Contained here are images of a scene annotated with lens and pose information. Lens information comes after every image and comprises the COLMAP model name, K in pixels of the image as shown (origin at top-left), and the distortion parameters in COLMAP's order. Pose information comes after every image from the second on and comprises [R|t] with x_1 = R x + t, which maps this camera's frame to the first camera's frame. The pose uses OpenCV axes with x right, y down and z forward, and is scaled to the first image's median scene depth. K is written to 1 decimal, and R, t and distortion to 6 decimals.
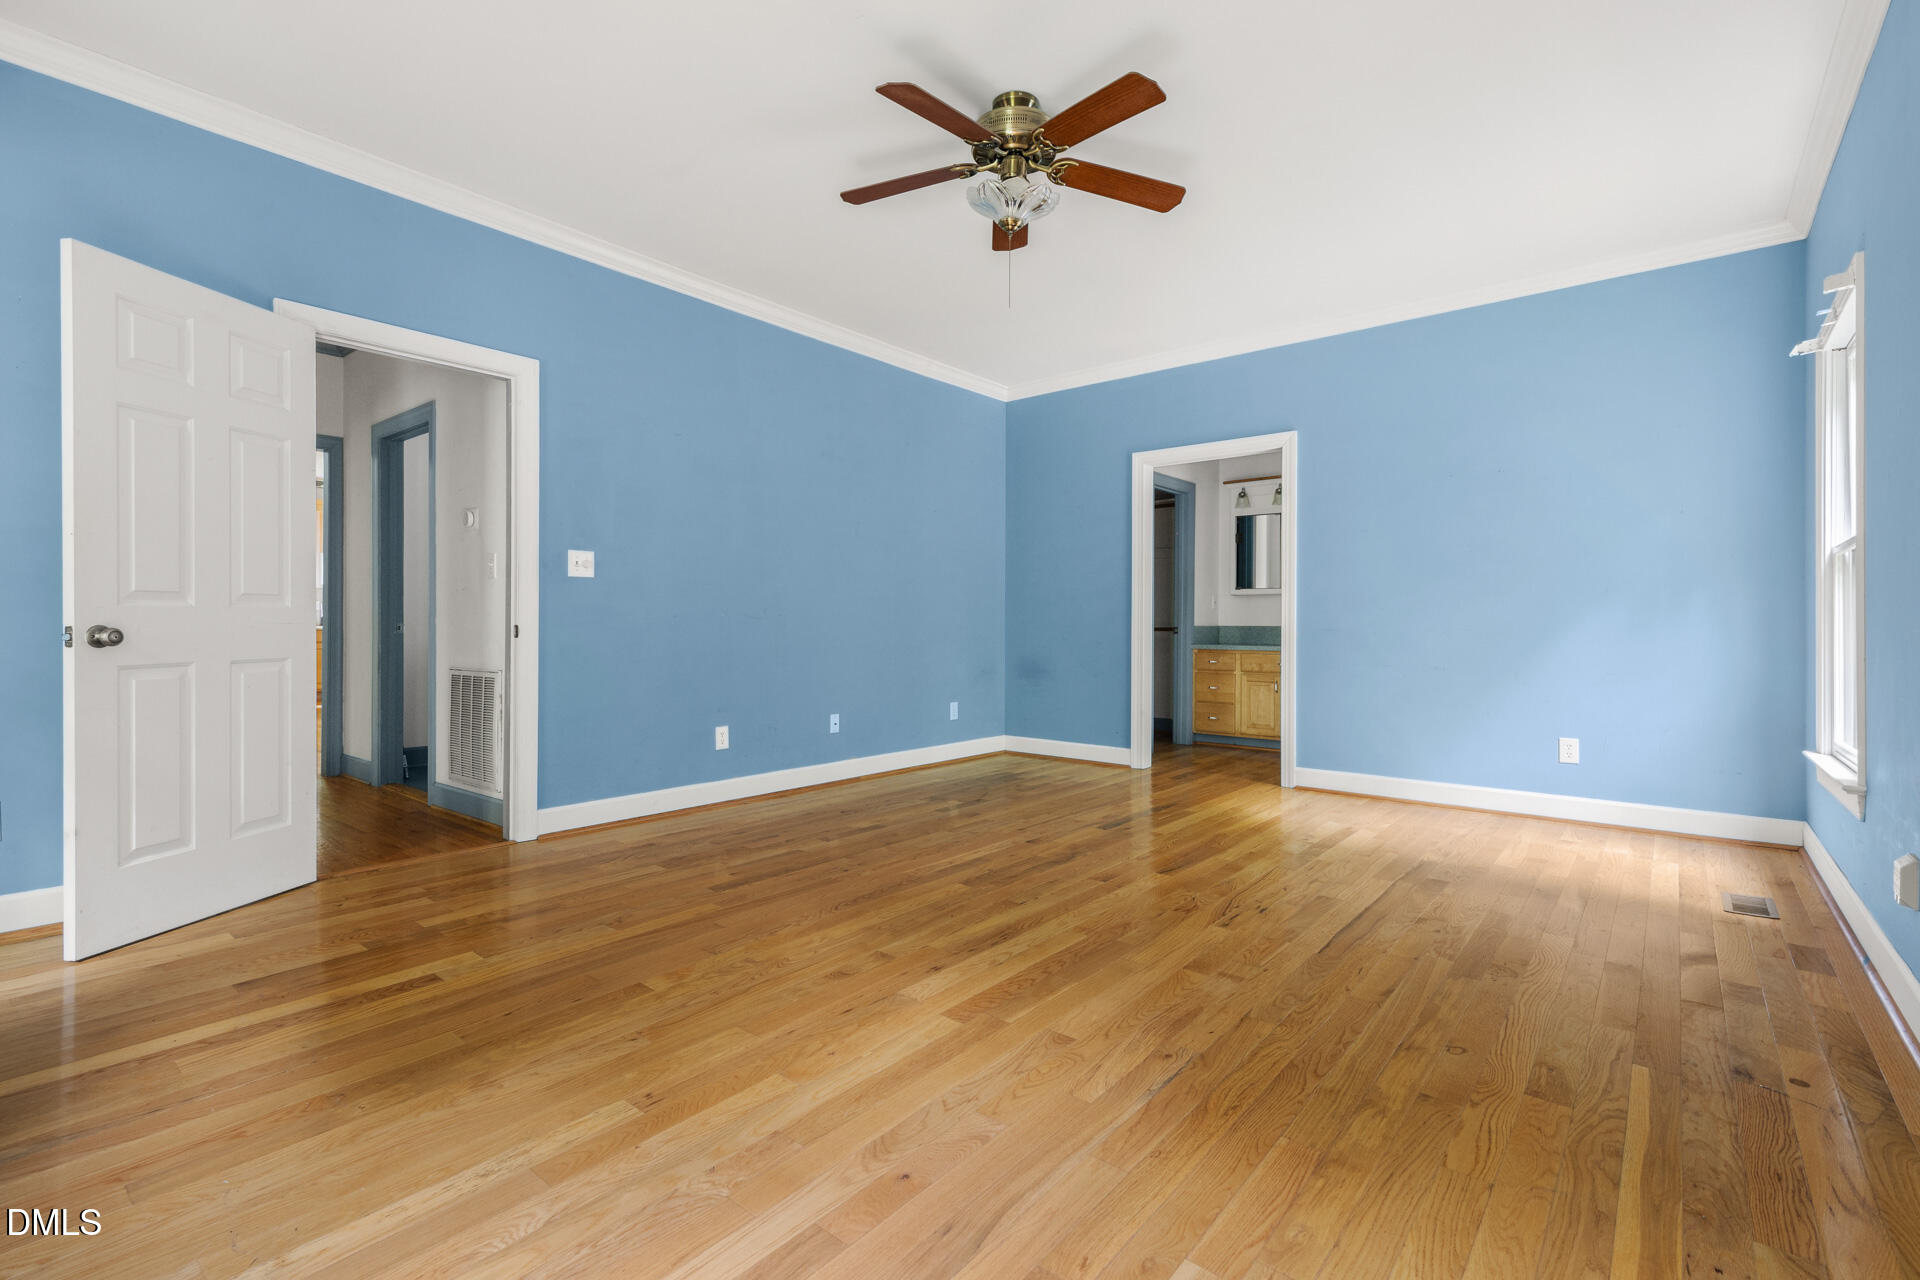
lens RADIAL K [[872.4, 0, 967.2], [0, 872.4, 612.9], [0, 0, 1]] dist [0.007488, -0.000062]
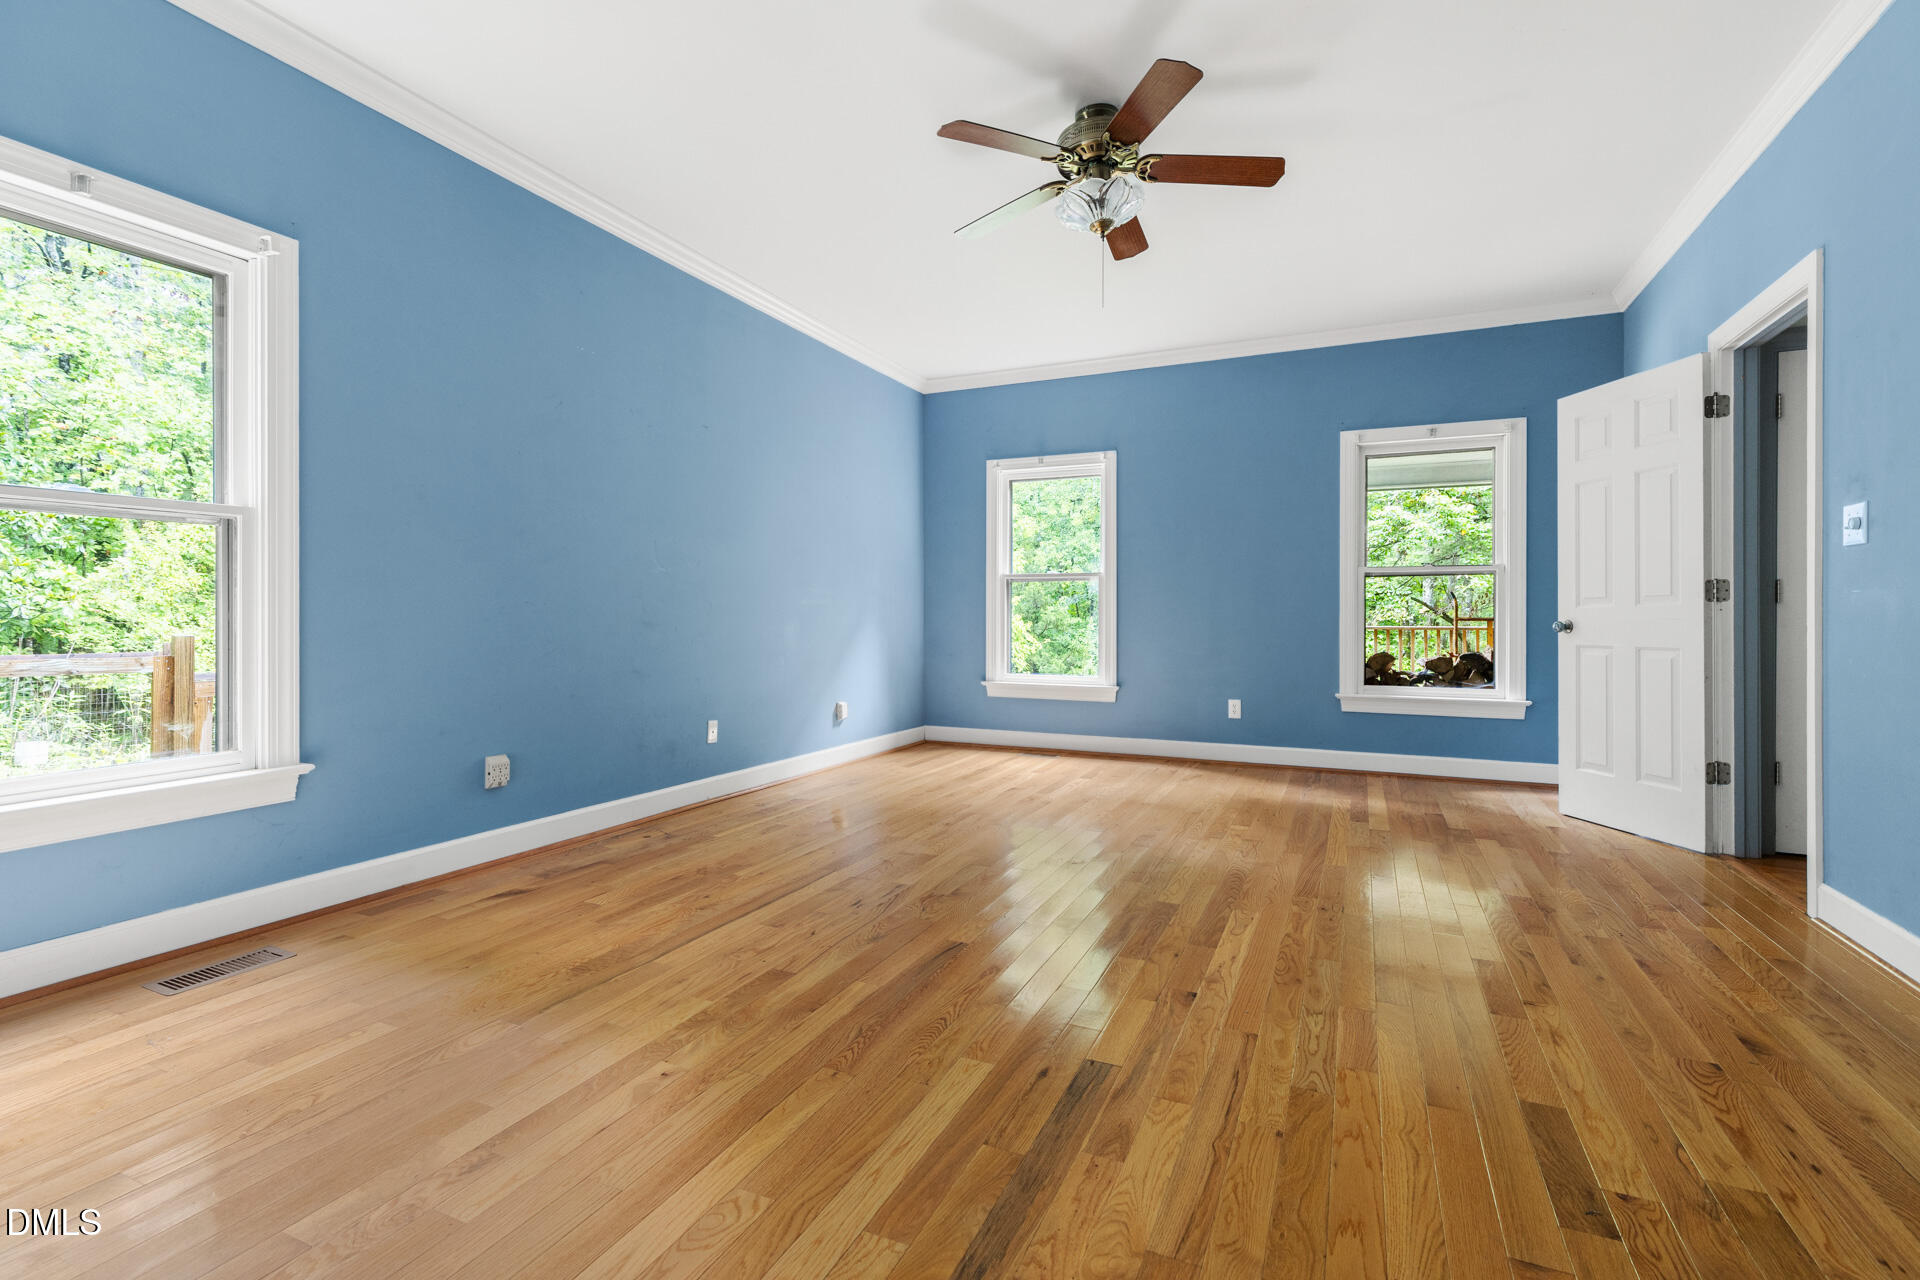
lens RADIAL K [[872.4, 0, 967.2], [0, 872.4, 612.9], [0, 0, 1]] dist [0.007488, -0.000062]
pose [[-0.967375, -0.007629, -0.253236, 0.468026], [-0.002794, 0.999807, -0.019448, 0.031961], [0.253335, -0.018107, -0.967209, 1.983573]]
